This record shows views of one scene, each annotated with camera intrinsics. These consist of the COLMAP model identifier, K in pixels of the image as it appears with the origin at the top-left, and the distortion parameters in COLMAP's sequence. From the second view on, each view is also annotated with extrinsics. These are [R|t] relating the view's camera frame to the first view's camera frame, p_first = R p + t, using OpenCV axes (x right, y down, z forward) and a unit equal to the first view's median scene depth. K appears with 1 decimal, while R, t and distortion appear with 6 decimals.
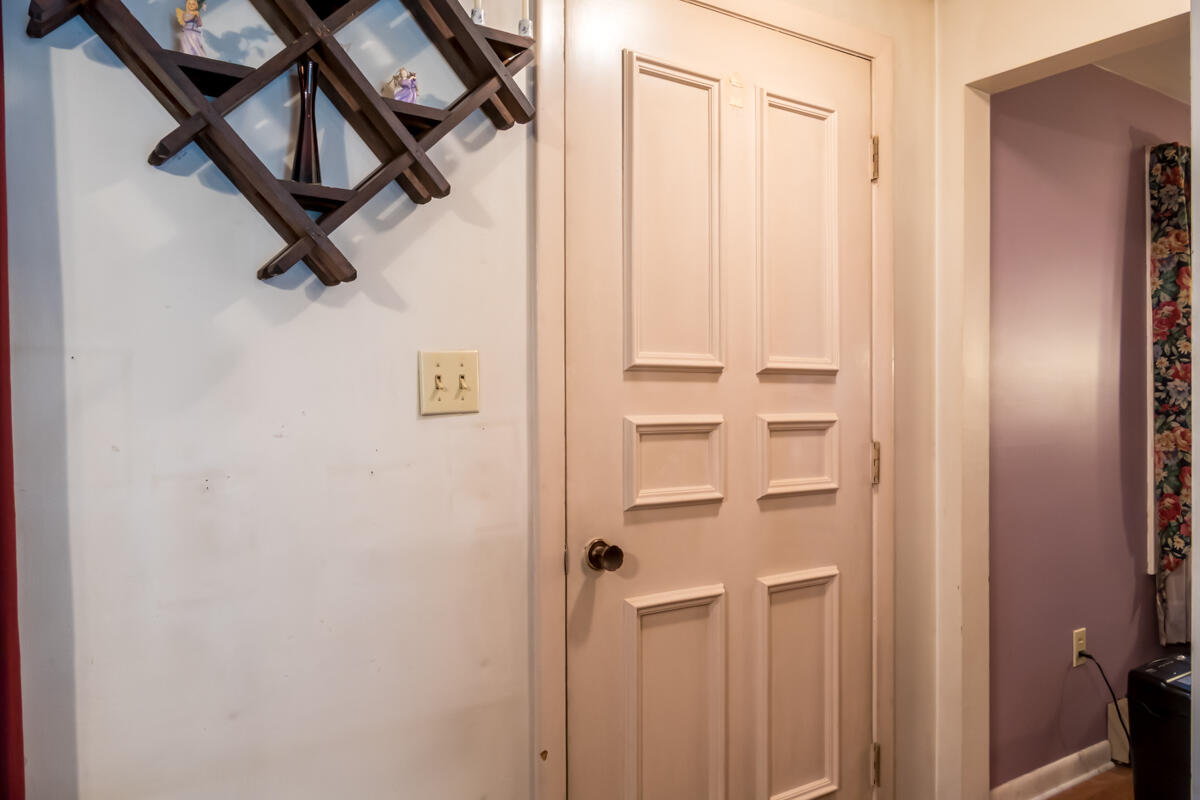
lens RADIAL K [[873.0, 0, 597.4], [0, 873.0, 401.0], [0, 0, 1]] dist [-0.007105, -0.005346]
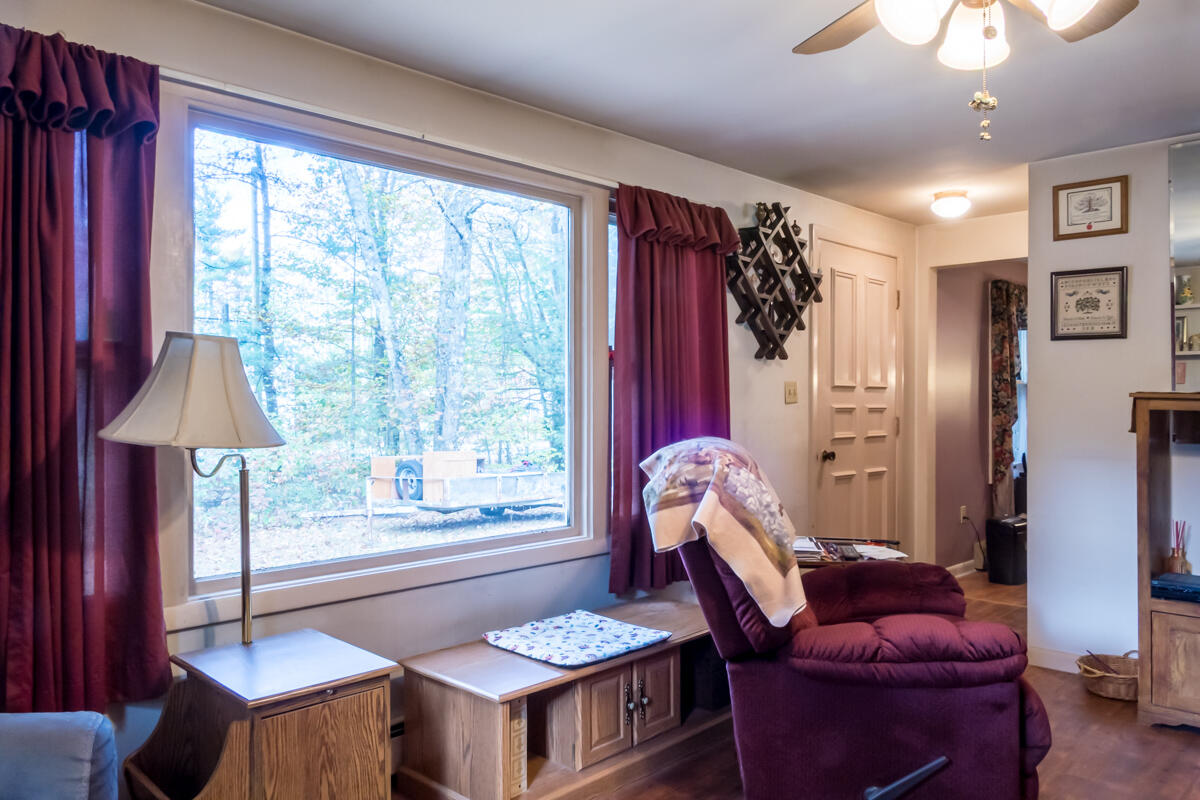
lens RADIAL K [[873.0, 0, 602.1], [0, 873.0, 400.9], [0, 0, 1]] dist [-0.007105, -0.005346]
pose [[0.979937, 0.004627, 0.199253, -0.963714], [-0.004005, 0.999986, -0.003526, 0.014360], [-0.199267, 0.002657, 0.979942, -1.201261]]
